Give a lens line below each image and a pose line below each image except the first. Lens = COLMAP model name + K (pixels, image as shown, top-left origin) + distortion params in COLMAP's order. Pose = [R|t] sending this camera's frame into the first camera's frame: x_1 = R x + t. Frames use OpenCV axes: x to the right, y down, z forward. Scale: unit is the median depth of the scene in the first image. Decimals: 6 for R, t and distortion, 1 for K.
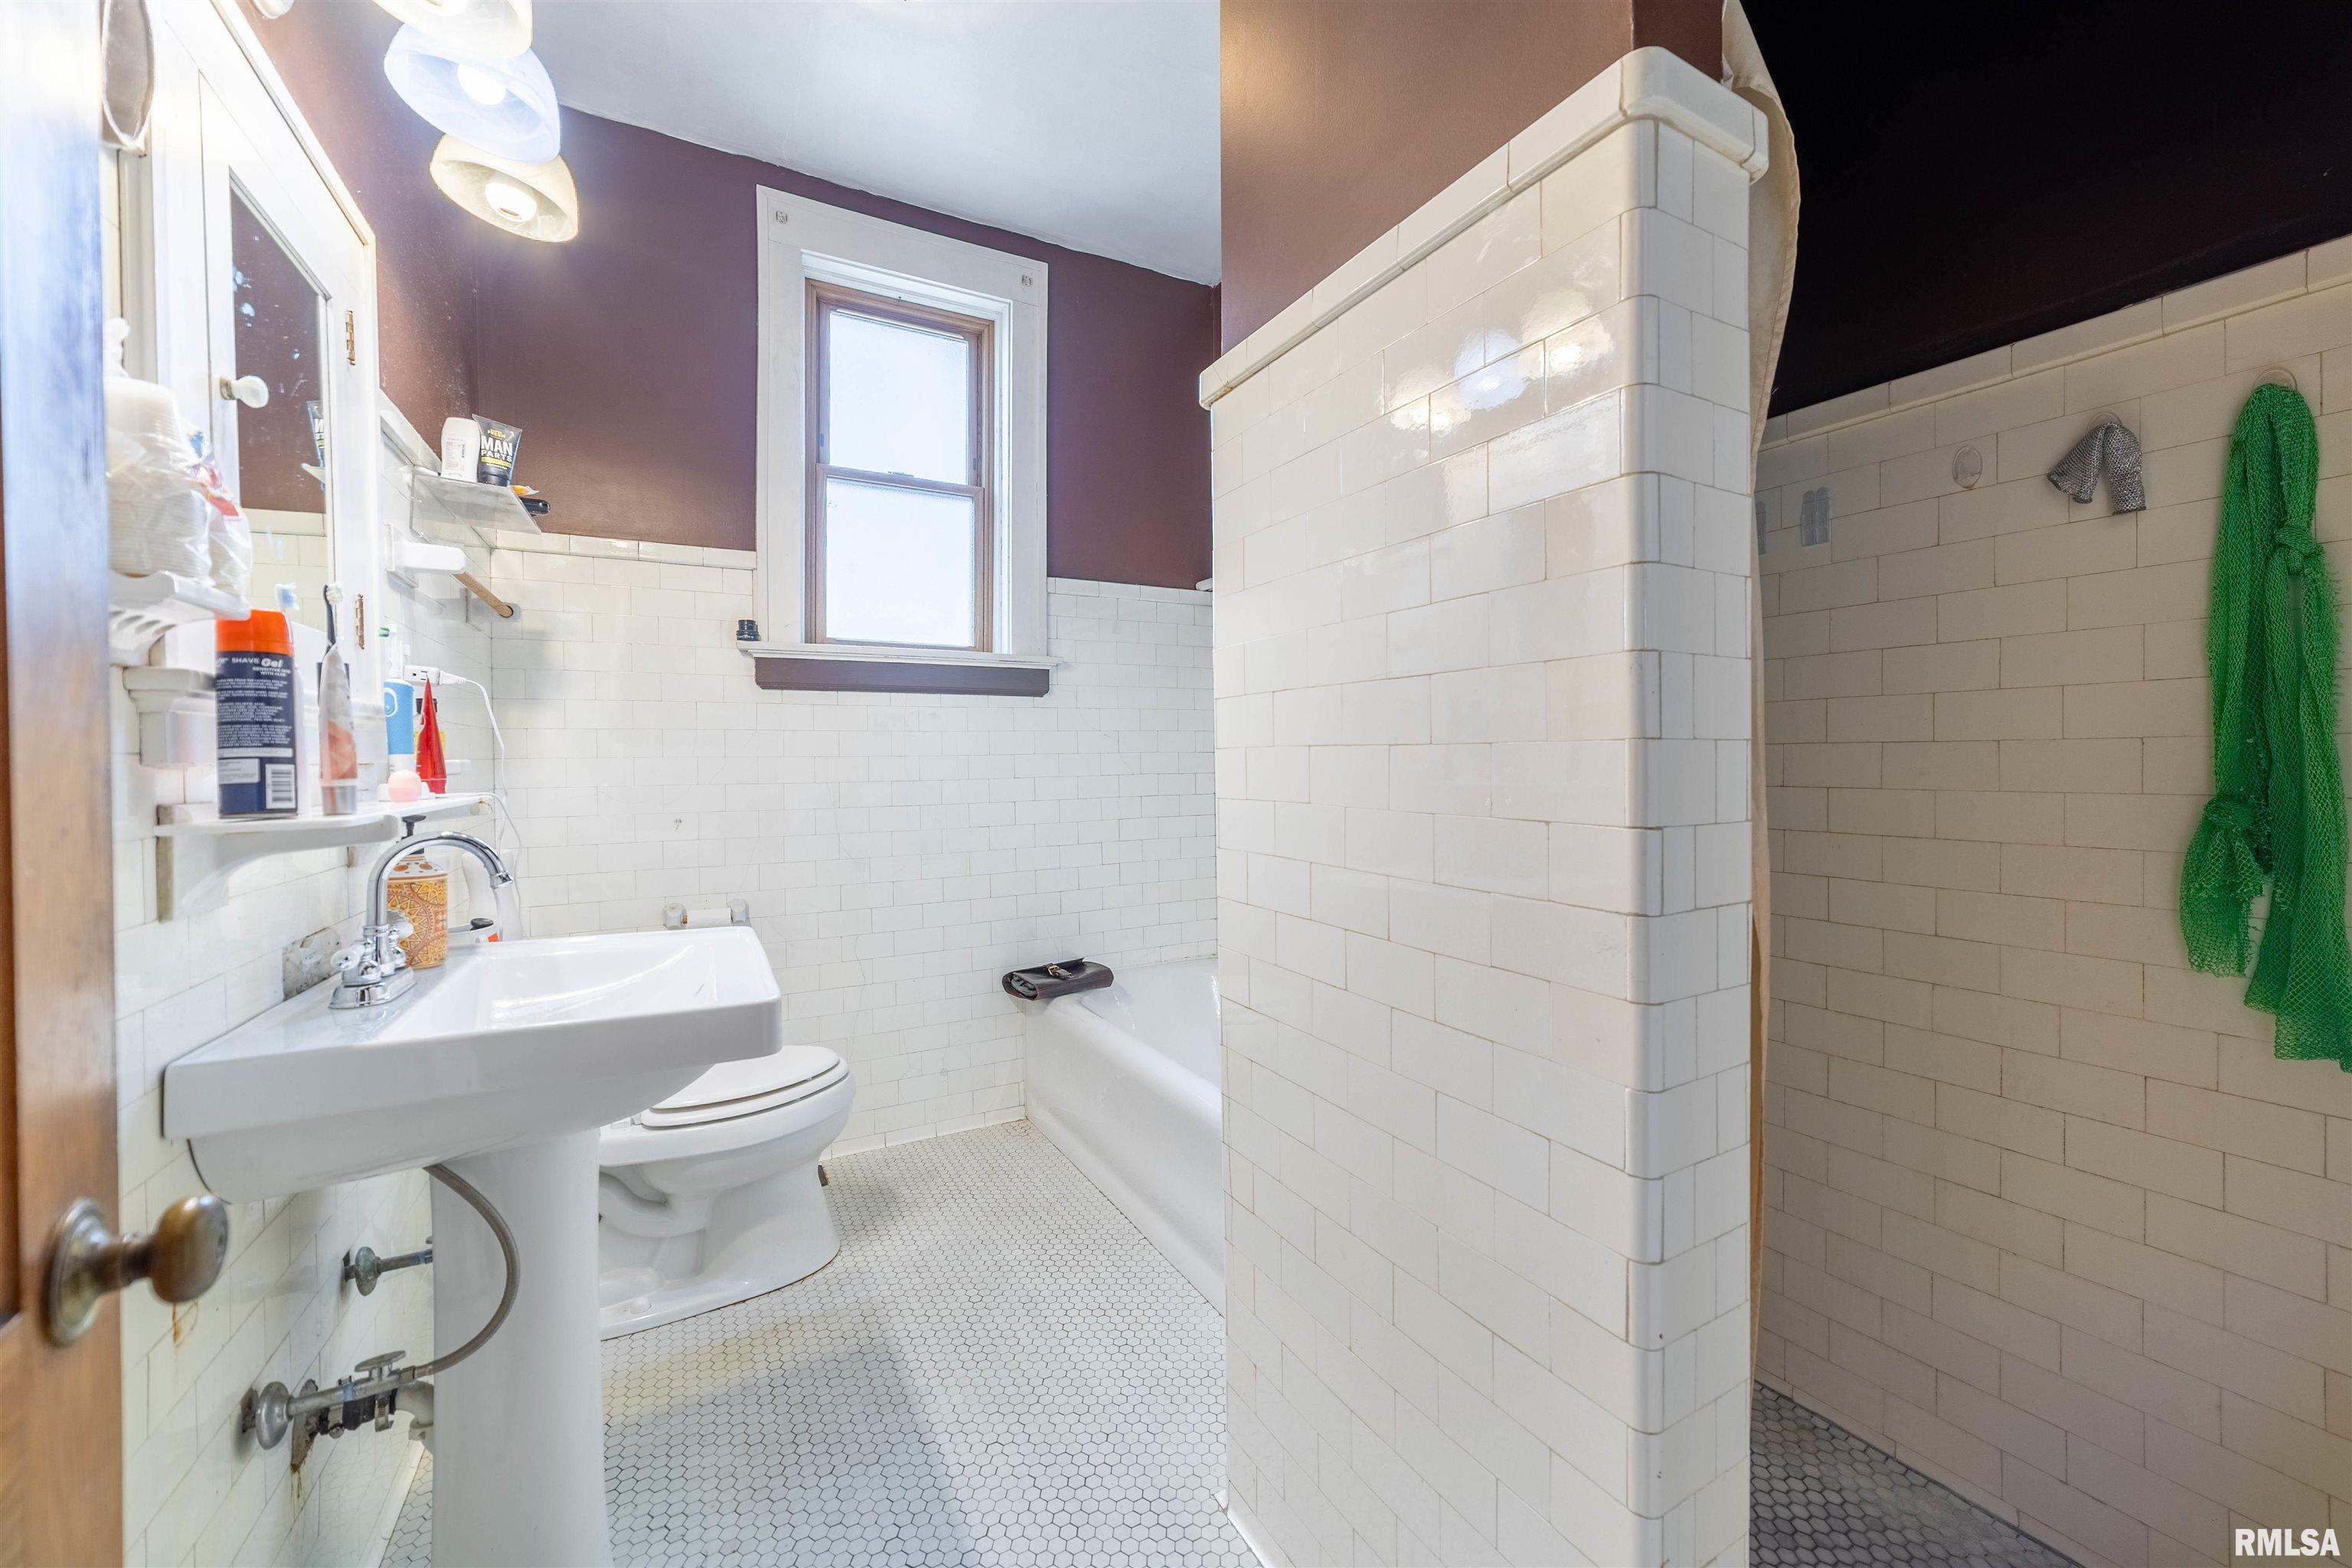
lens RADIAL K [[890.2, 0, 1178.3], [0, 890.2, 770.0], [0, 0, 1]] dist [-0.032645, 0.012999]
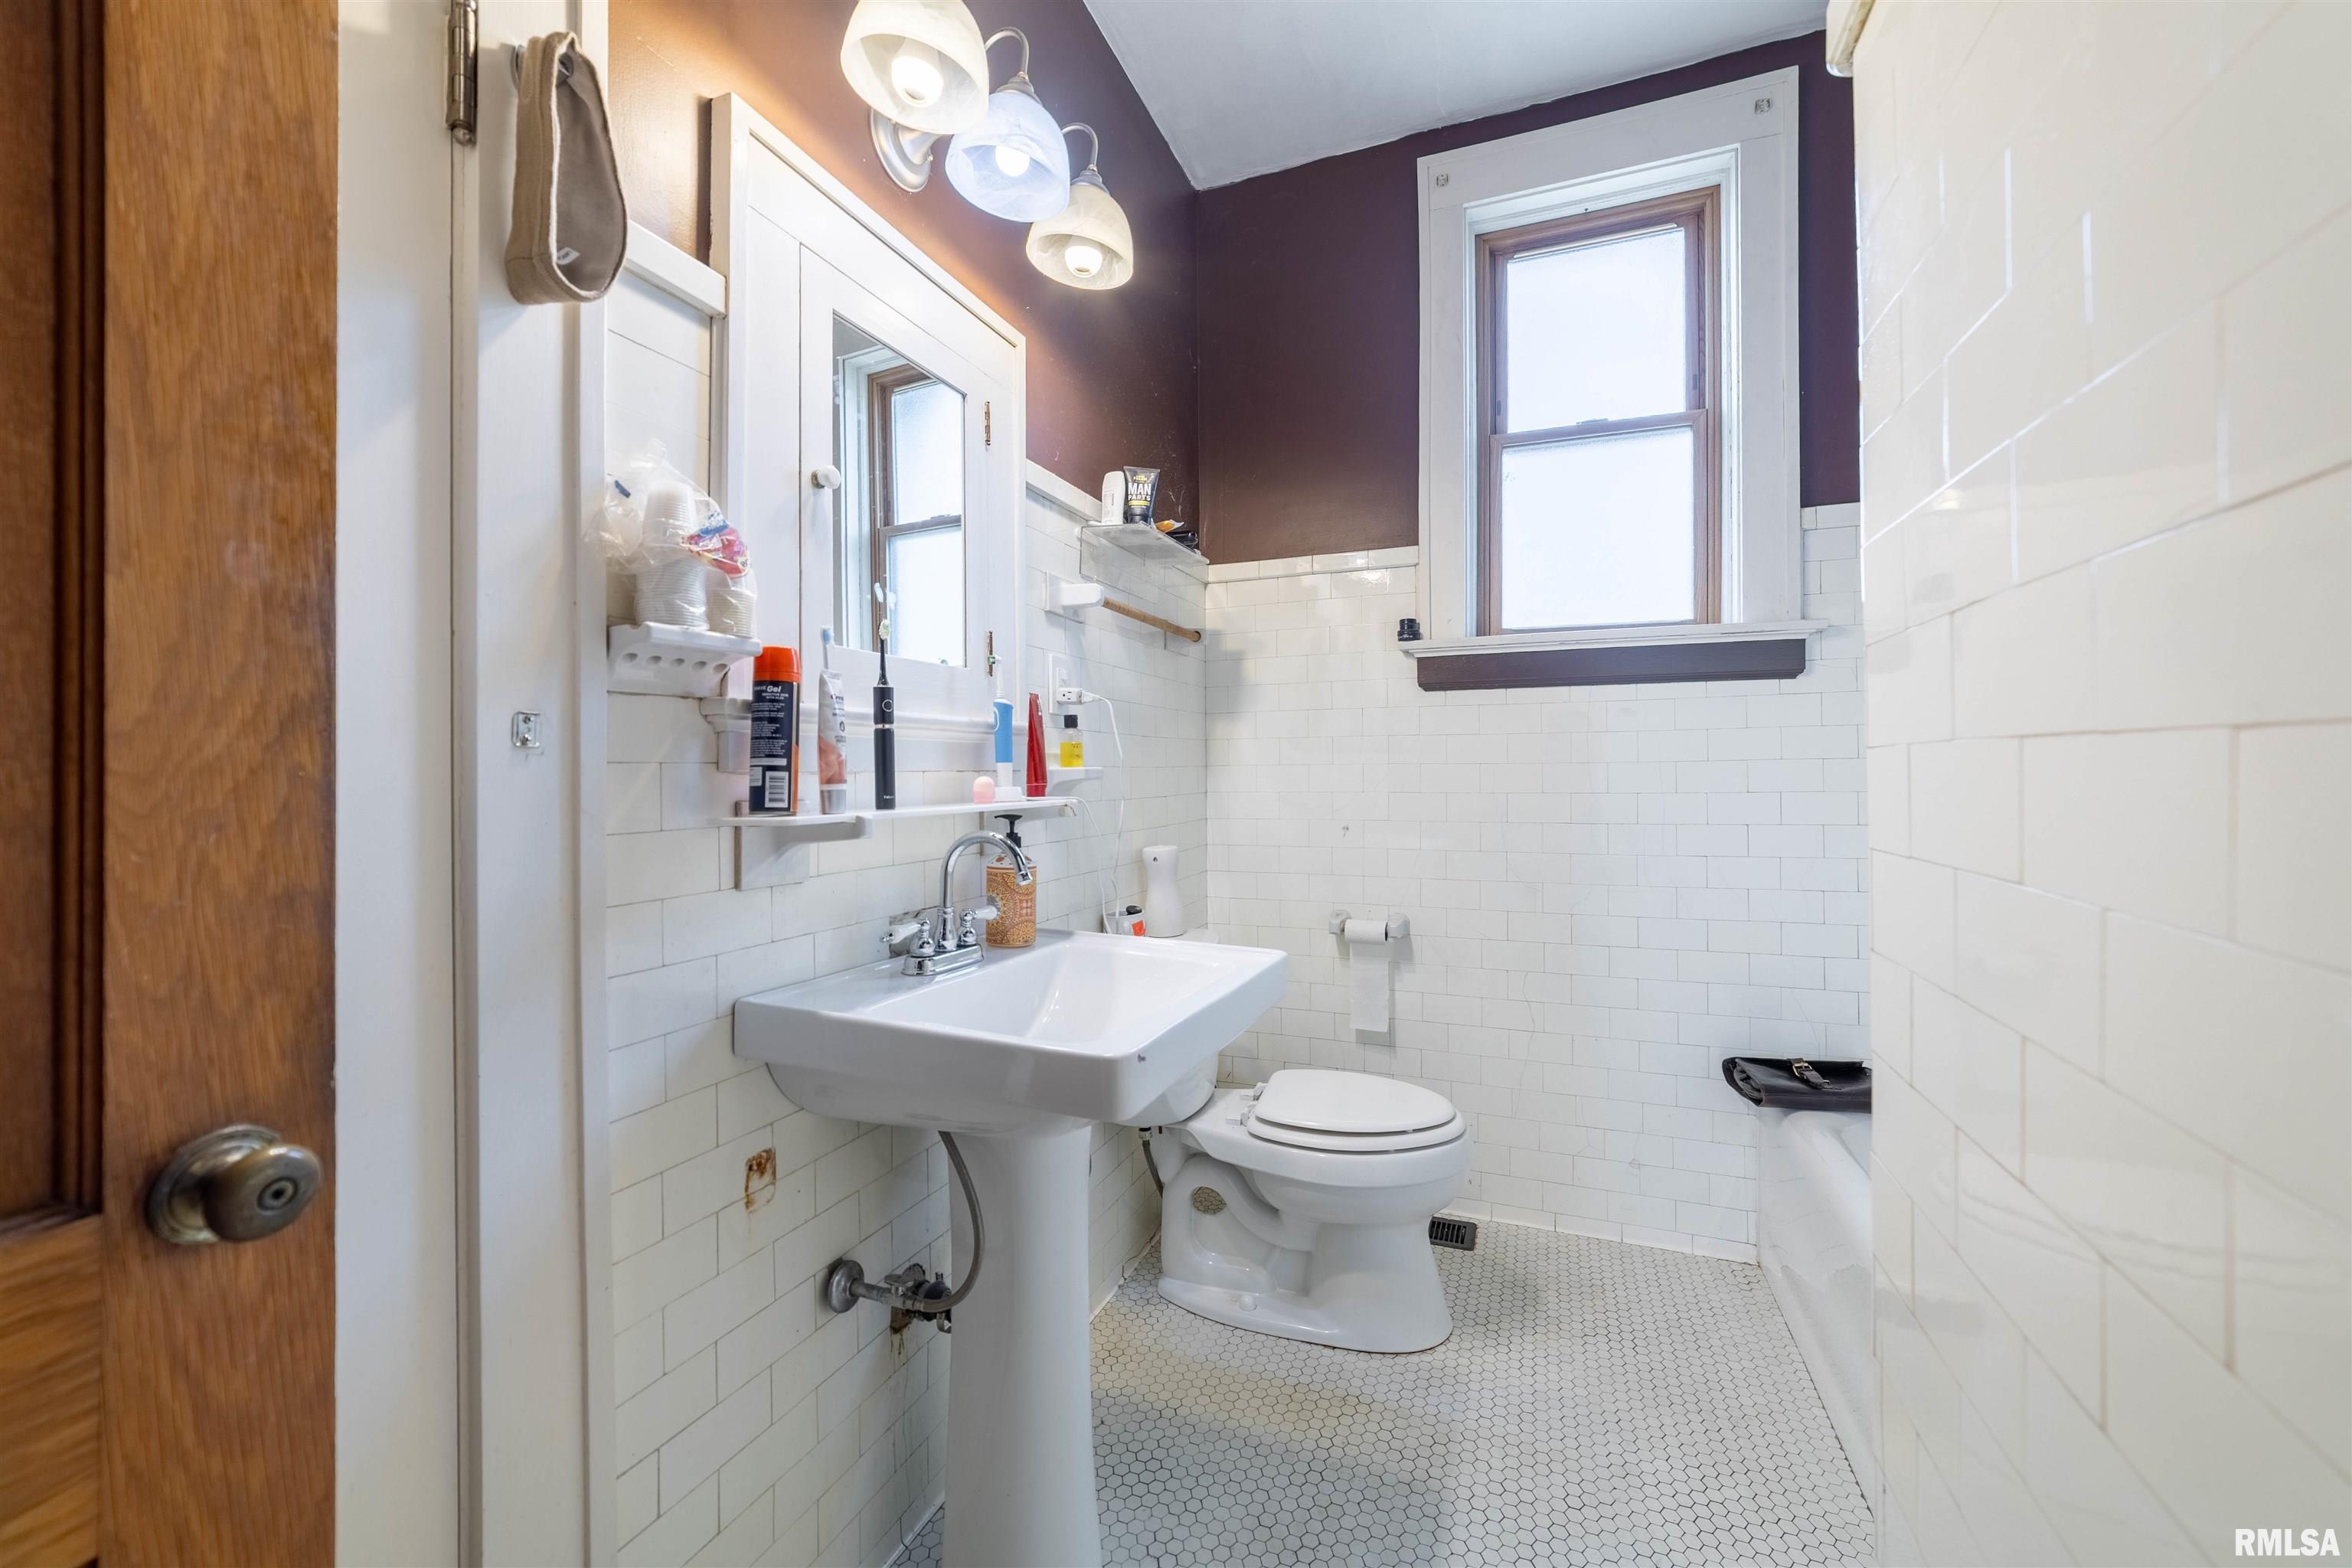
lens RADIAL K [[890.2, 0, 1178.3], [0, 890.2, 770.0], [0, 0, 1]] dist [-0.032645, 0.012999]
pose [[0.633828, 0.003441, -0.773466, 0.127959], [-0.009169, 0.999953, -0.003065, -0.004331], [0.773420, 0.009035, 0.633830, 0.291695]]
